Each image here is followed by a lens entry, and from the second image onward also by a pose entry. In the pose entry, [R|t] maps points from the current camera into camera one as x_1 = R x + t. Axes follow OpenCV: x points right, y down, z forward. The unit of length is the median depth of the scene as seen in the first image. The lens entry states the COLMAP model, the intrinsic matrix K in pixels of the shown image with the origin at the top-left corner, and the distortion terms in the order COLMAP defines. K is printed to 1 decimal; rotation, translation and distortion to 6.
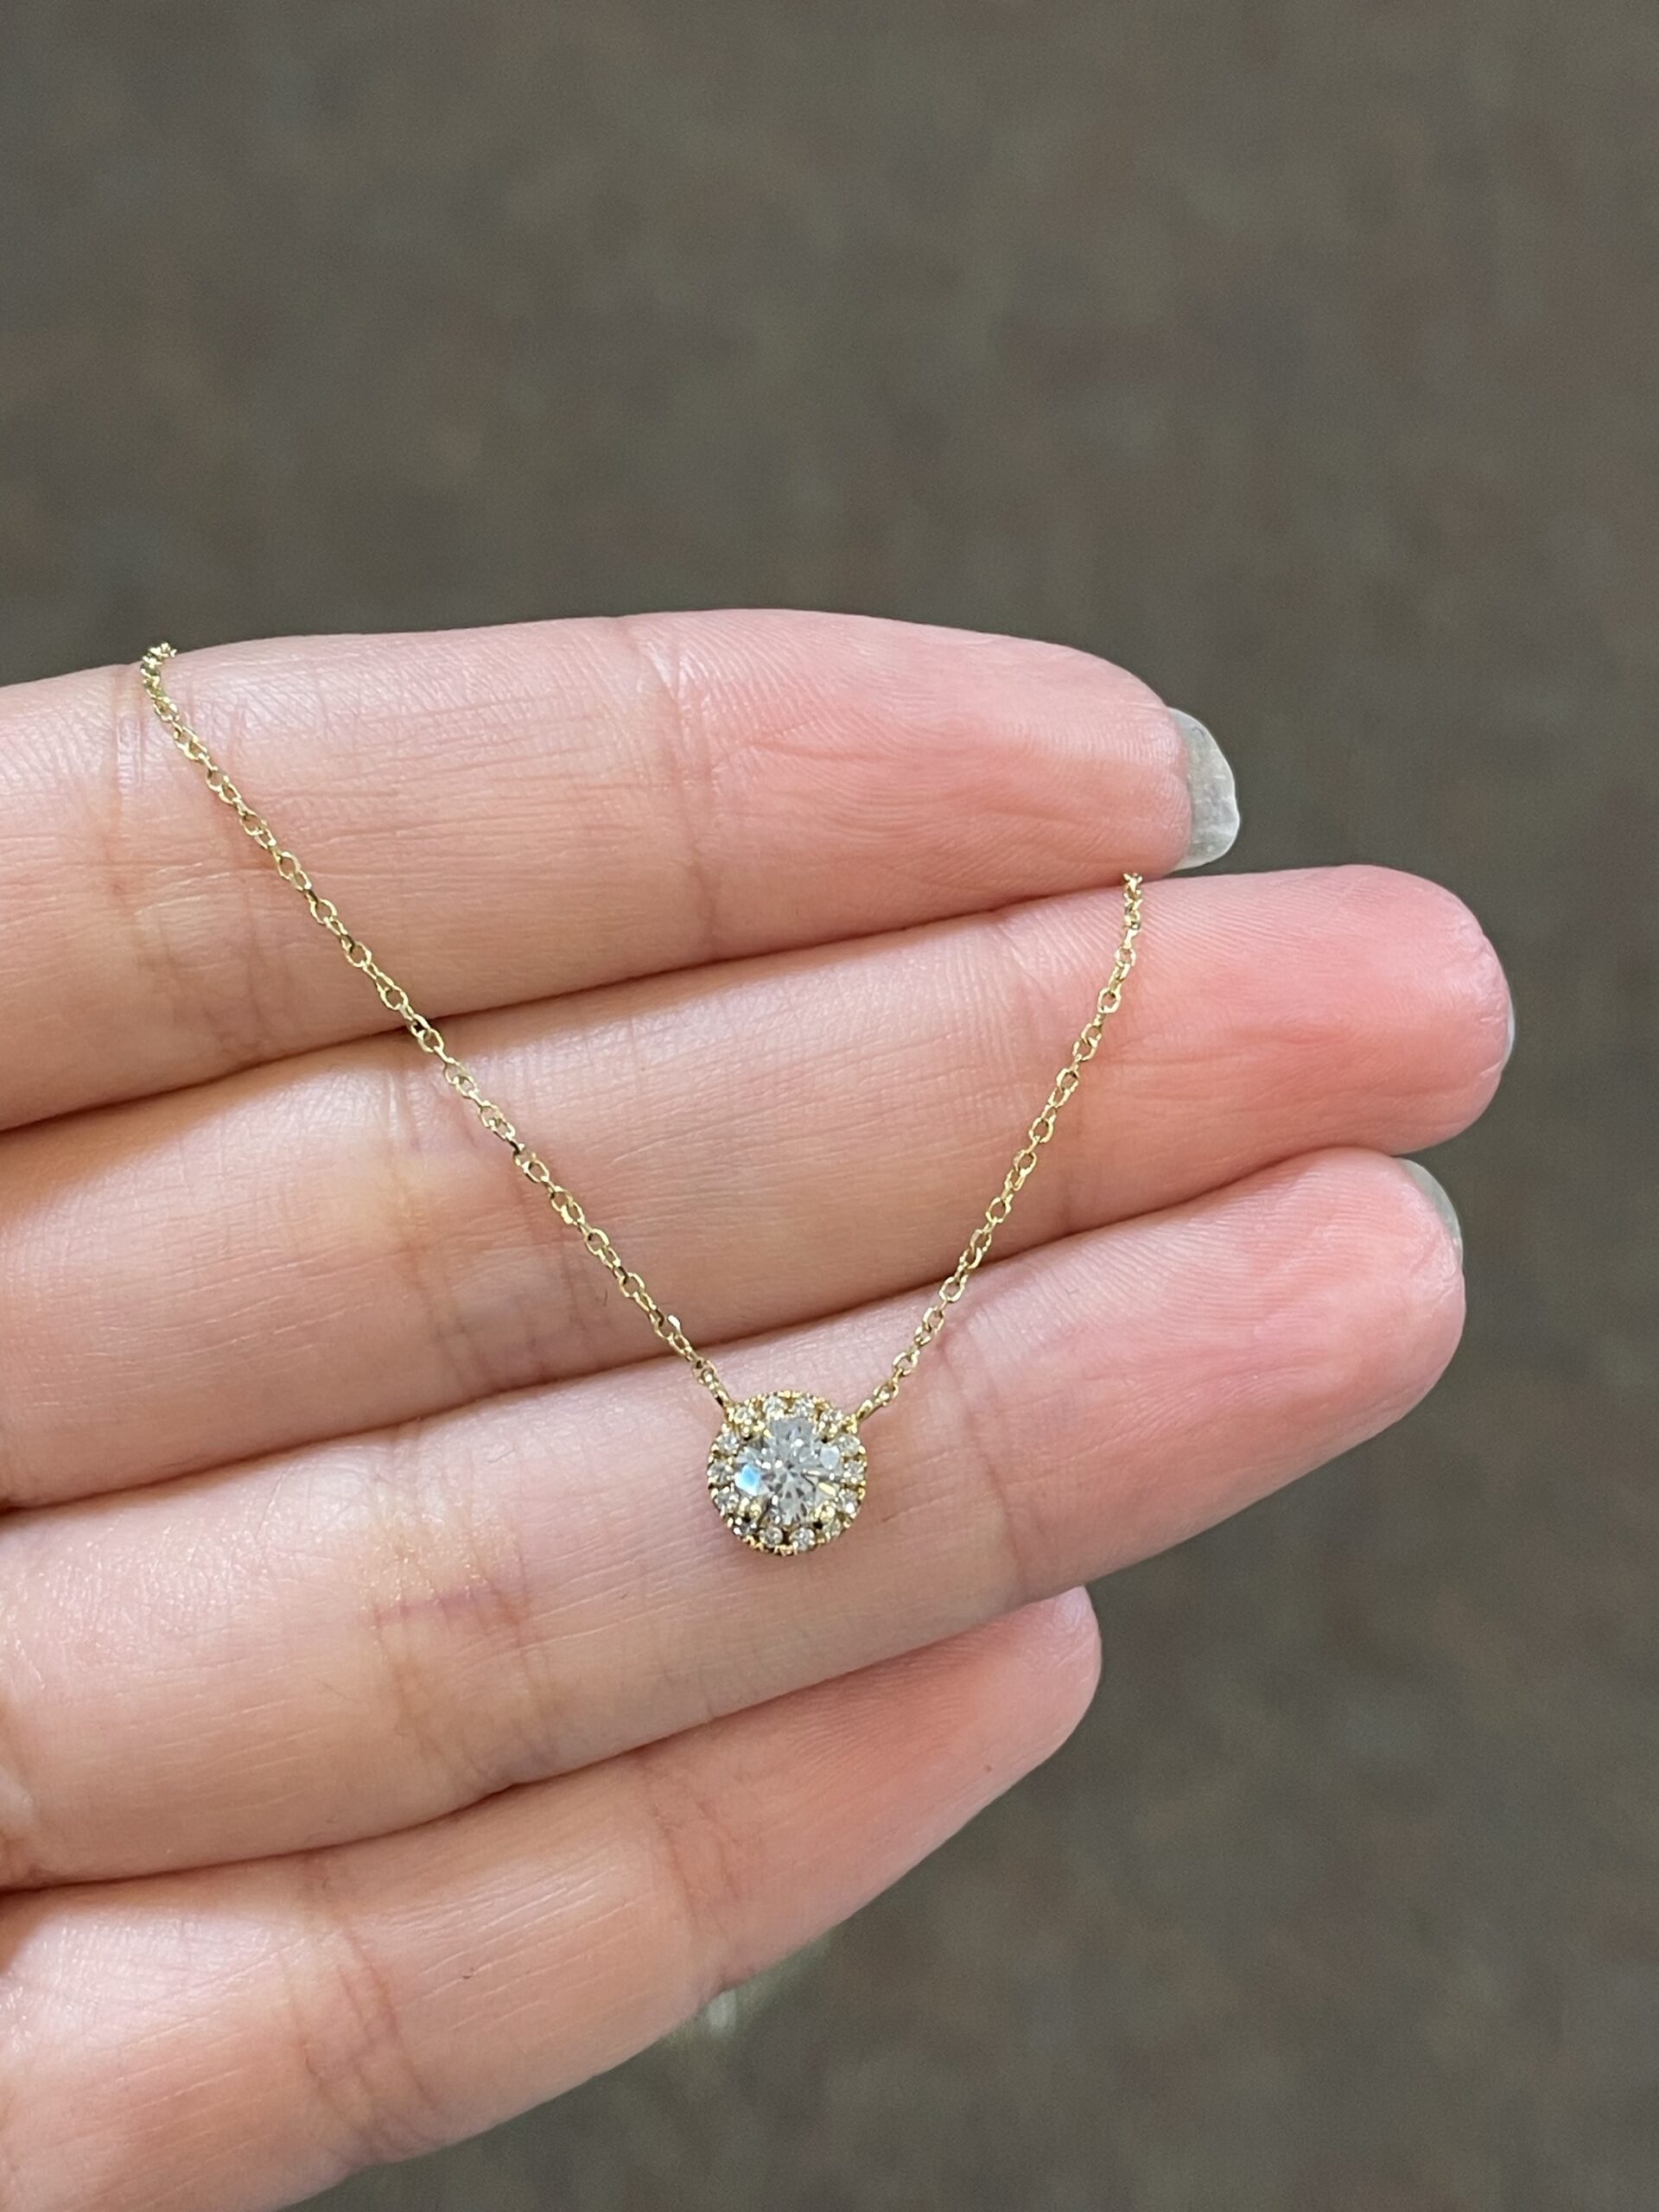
lens RADIAL K [[3321.6, 0, 827.9], [0, 3321.6, 1103.4], [0, 0, 1]] dist [0.039995, 0.000000]
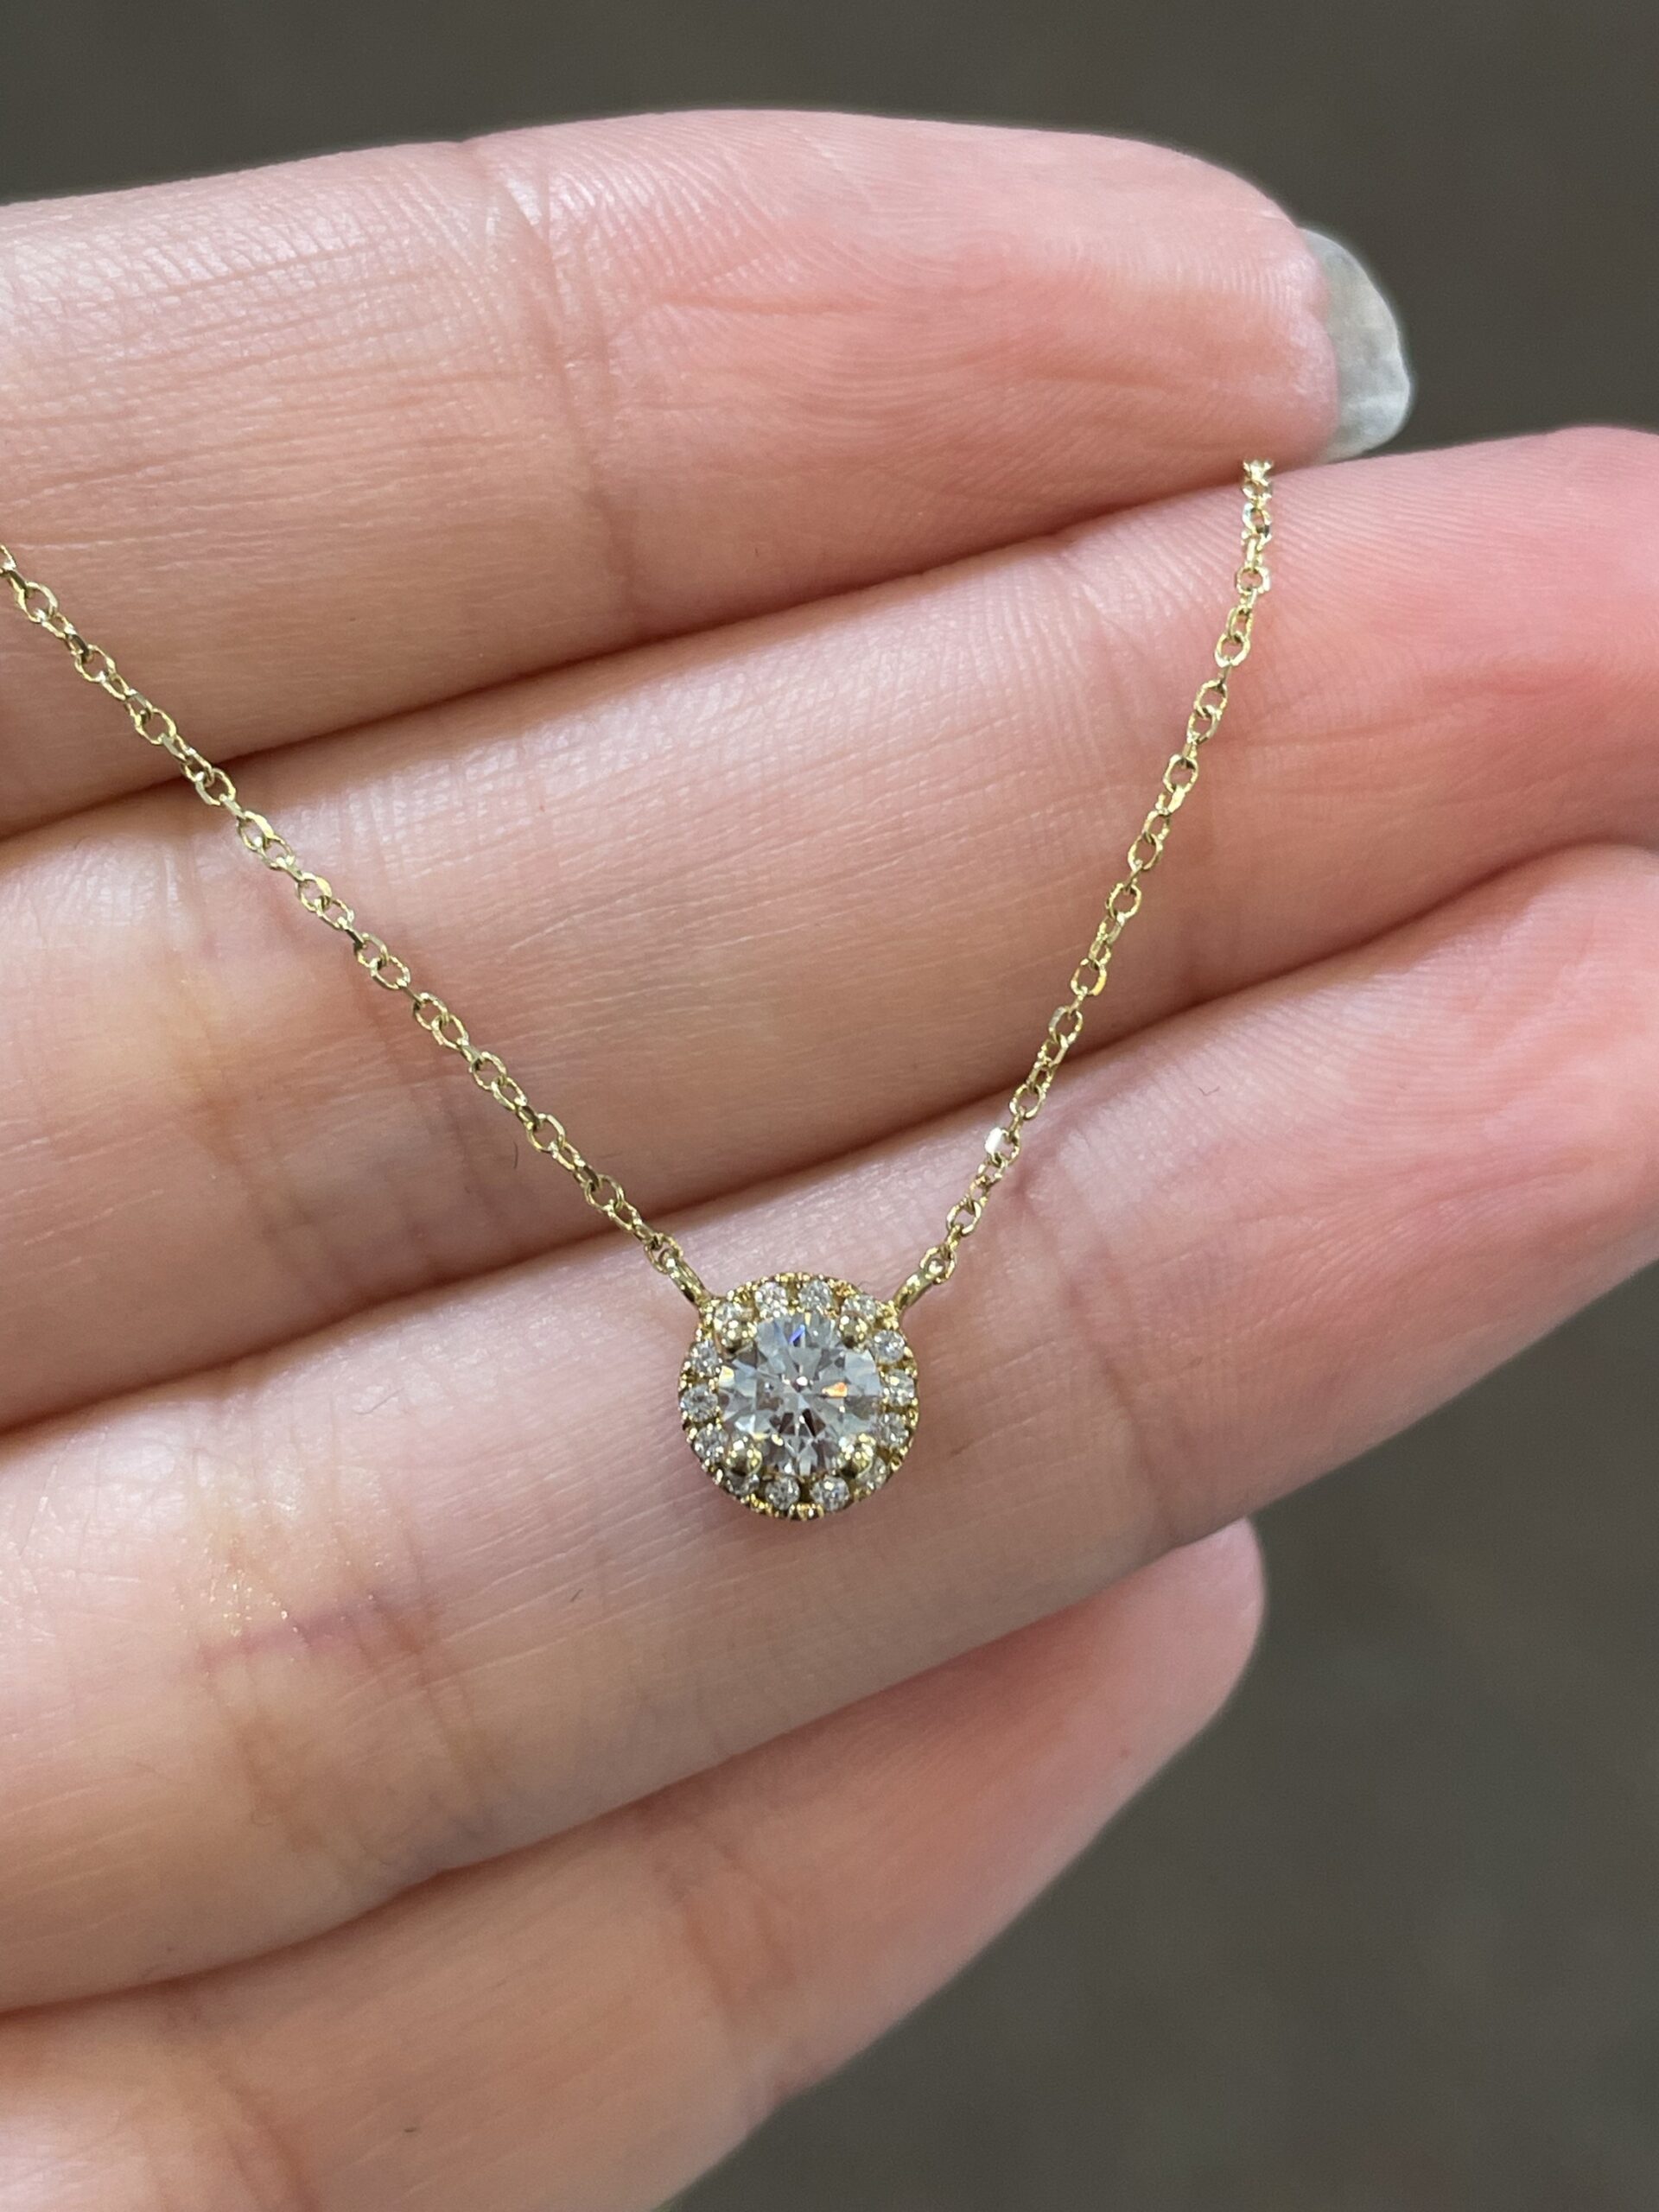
lens RADIAL K [[3321.6, 0, 906.9], [0, 3321.6, 1115.6], [0, 0, 1]] dist [0.039995, 0.000000]
pose [[0.996845, -0.074952, -0.026111, 0.029786], [0.076924, 0.993386, 0.085244, -0.000279], [0.019549, -0.086984, 0.996018, 0.331374]]
